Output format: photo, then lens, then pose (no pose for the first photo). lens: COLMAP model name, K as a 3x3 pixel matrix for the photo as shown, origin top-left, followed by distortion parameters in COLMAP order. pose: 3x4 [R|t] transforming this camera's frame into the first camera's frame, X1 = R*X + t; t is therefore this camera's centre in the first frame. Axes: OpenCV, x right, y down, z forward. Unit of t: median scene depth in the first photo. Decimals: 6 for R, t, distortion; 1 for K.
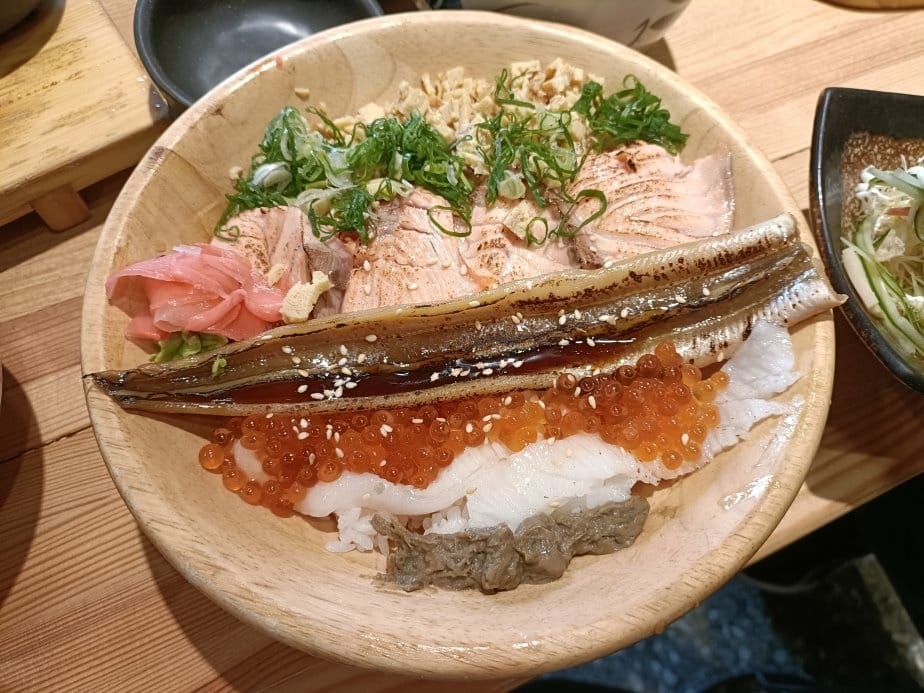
lens RADIAL K [[732.4, 0, 462.0], [0, 732.4, 346.5], [0, 0, 1]] dist [-0.077162, -0.010104]
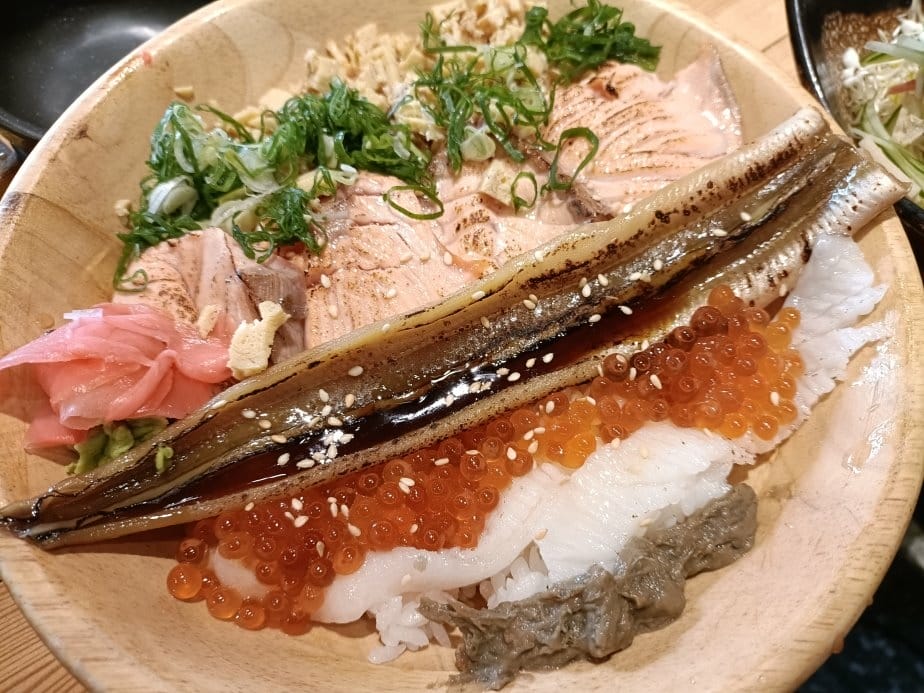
lens RADIAL K [[732.4, 0, 462.0], [0, 732.4, 346.5], [0, 0, 1]] dist [-0.077162, -0.010104]
pose [[0.965261, -0.237497, 0.108932, -0.093599], [0.239400, 0.970910, -0.004543, -0.006588], [-0.104684, 0.030463, 0.994039, 0.233866]]
